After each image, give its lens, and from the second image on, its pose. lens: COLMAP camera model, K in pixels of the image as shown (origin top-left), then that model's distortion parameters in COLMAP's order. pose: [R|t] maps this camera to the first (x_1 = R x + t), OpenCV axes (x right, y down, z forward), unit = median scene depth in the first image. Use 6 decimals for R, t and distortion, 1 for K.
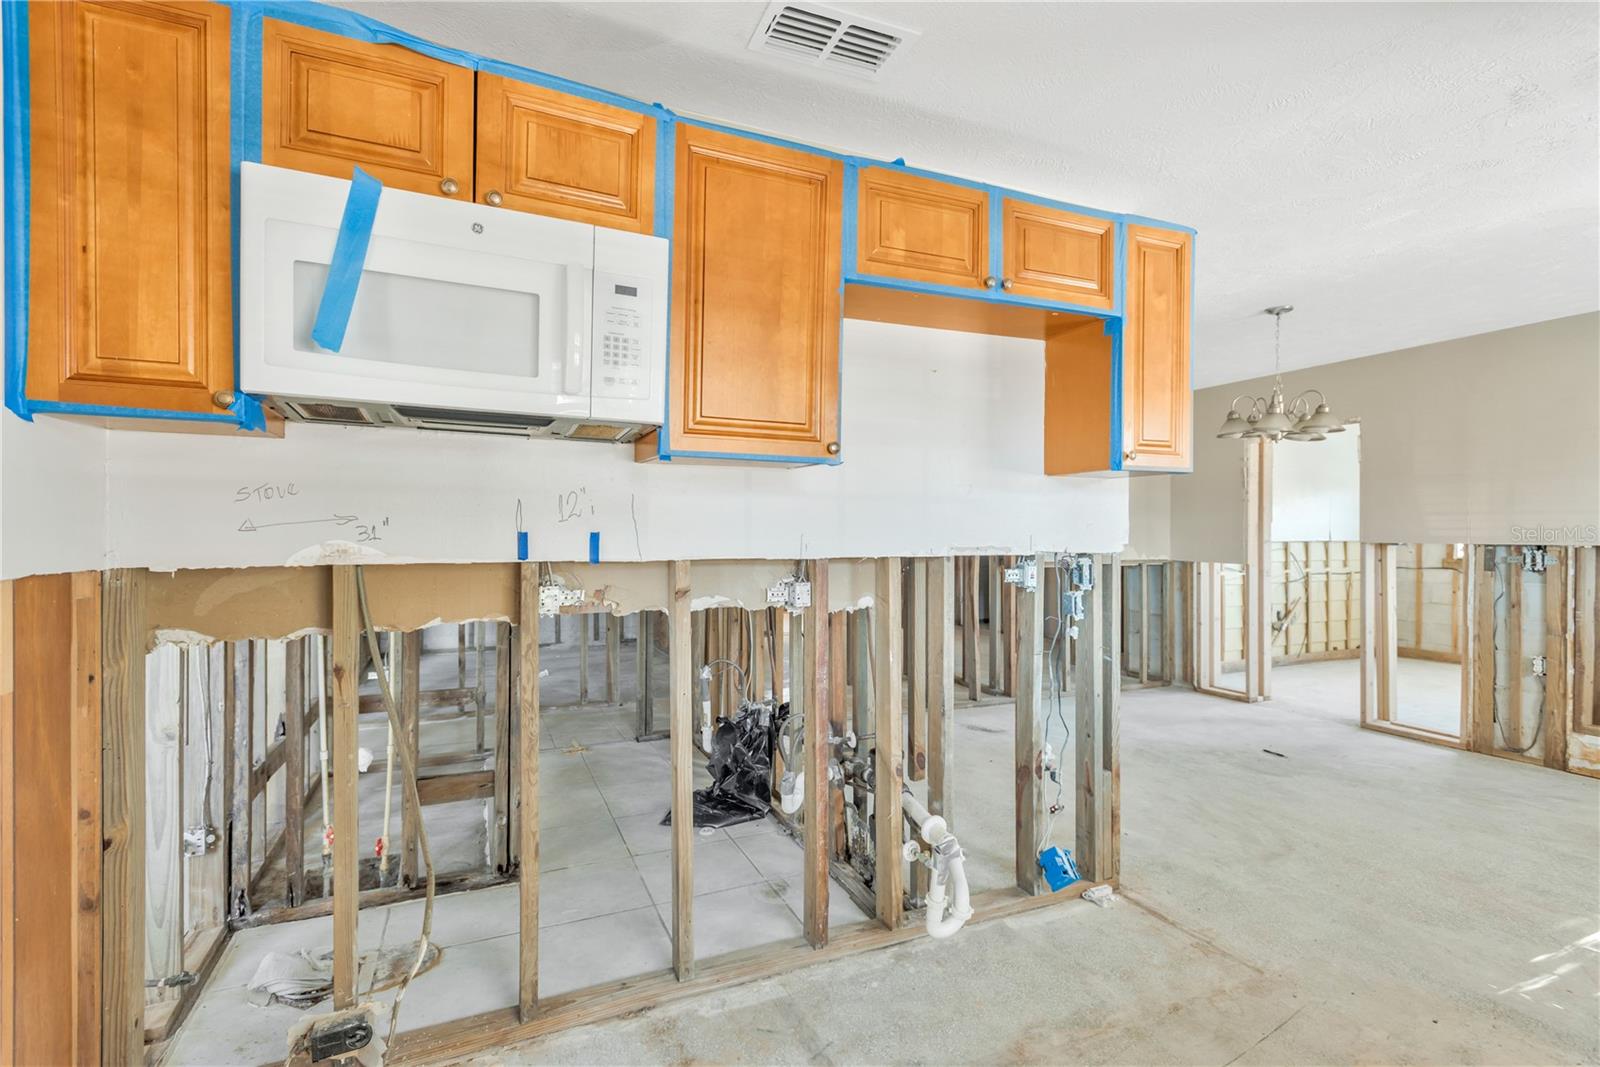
lens RADIAL K [[750.2, 0, 800.0], [0, 750.2, 533.5], [0, 0, 1]] dist [0.021257, -0.008204]
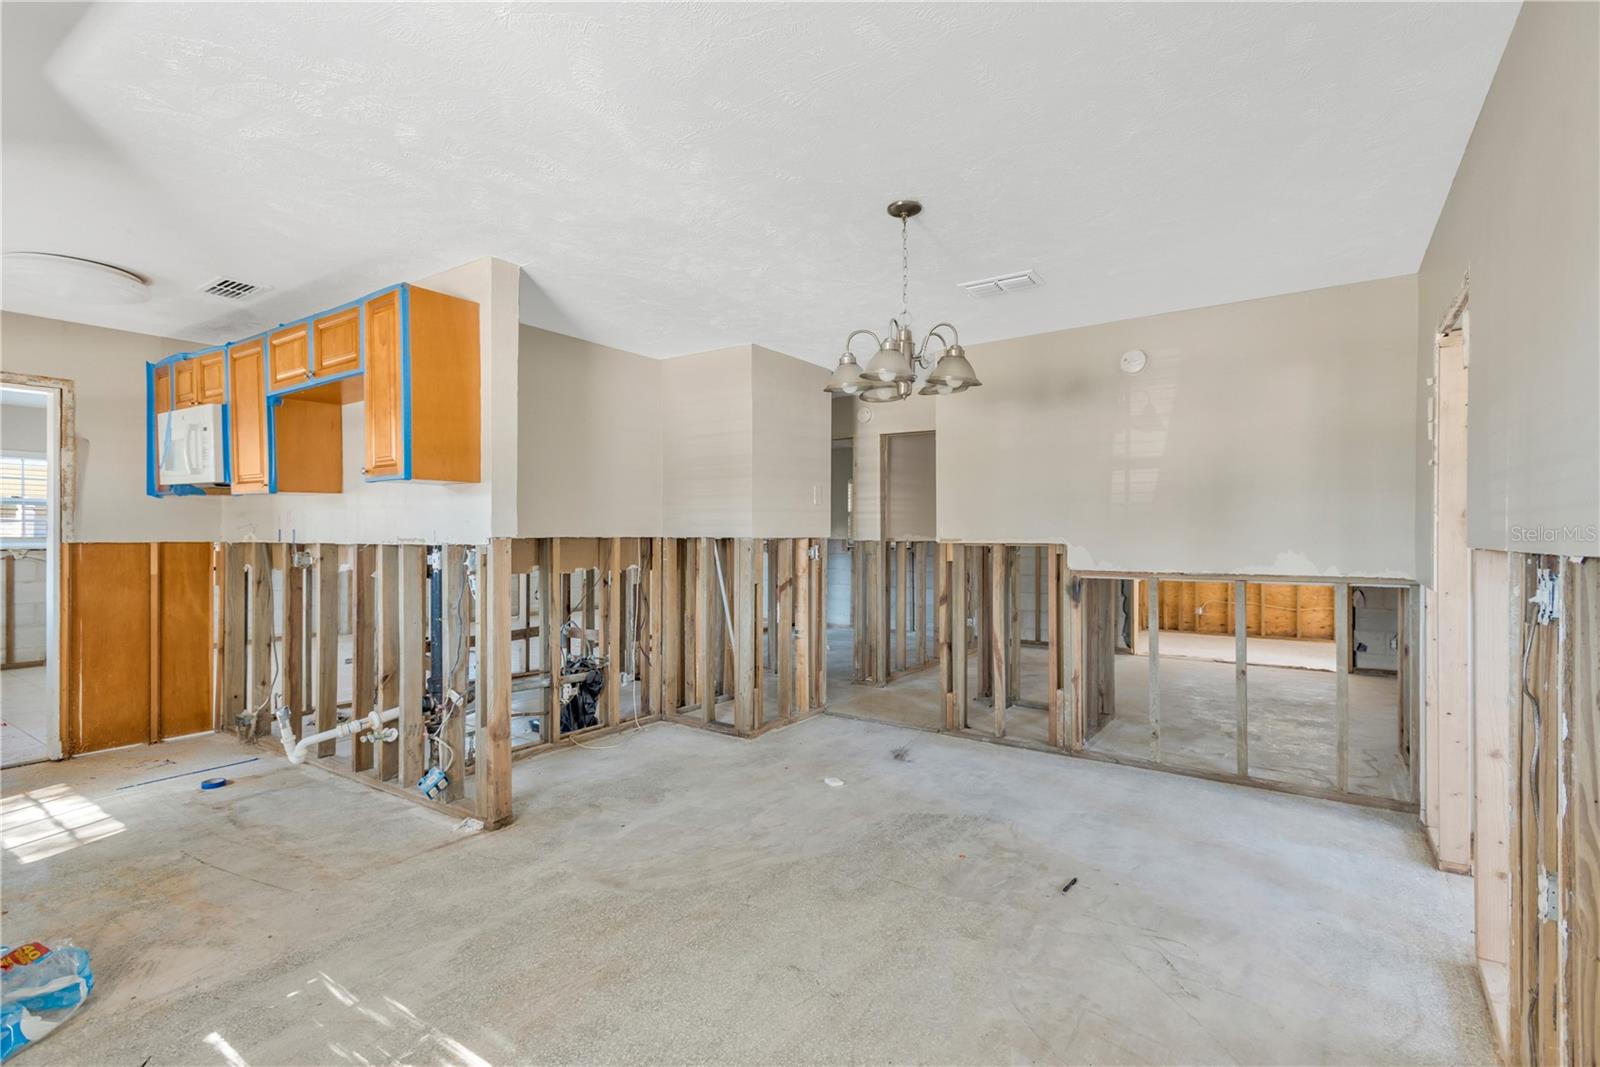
lens RADIAL K [[750.2, 0, 800.0], [0, 750.2, 533.5], [0, 0, 1]] dist [0.021257, -0.008204]
pose [[0.529573, 0.001753, -0.848263, 1.681312], [-0.002164, 0.999997, 0.000716, 0.004934], [0.848262, 0.001456, 0.529575, 0.790188]]
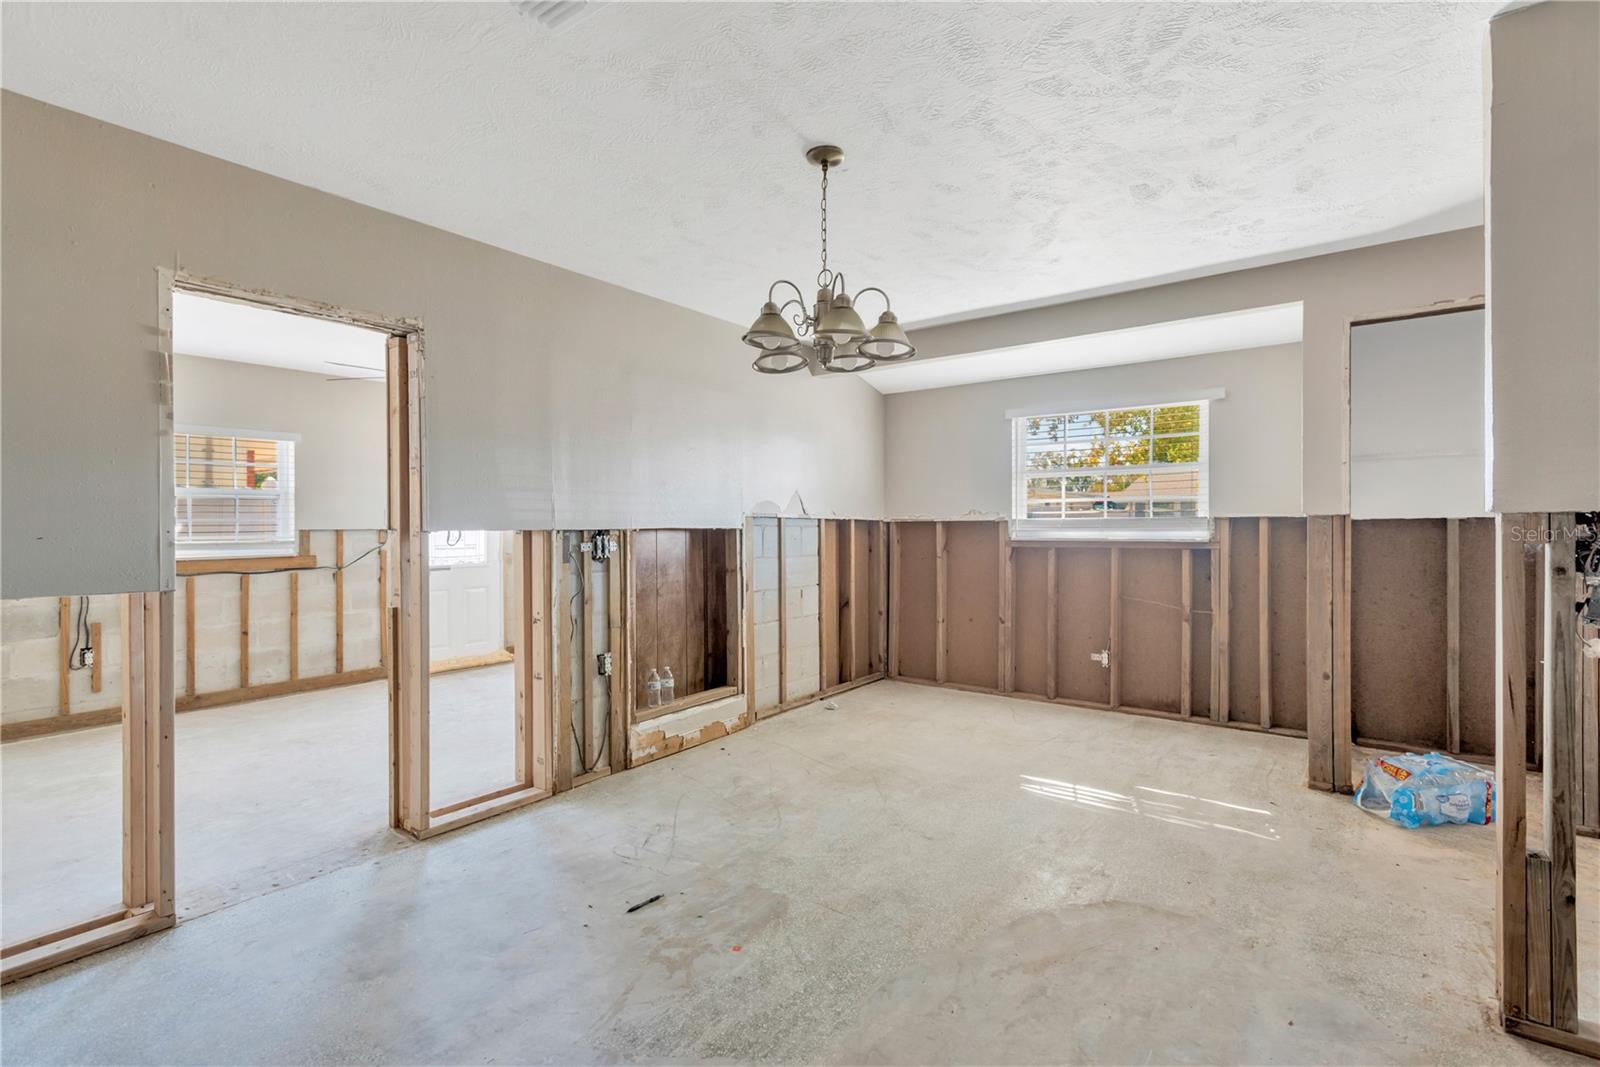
lens RADIAL K [[750.2, 0, 800.0], [0, 750.2, 533.5], [0, 0, 1]] dist [0.021257, -0.008204]
pose [[-0.491888, -0.006383, 0.870635, 0.136240], [0.008537, 0.999890, 0.012154, 0.016362], [-0.870616, 0.013411, -0.491780, 1.907684]]
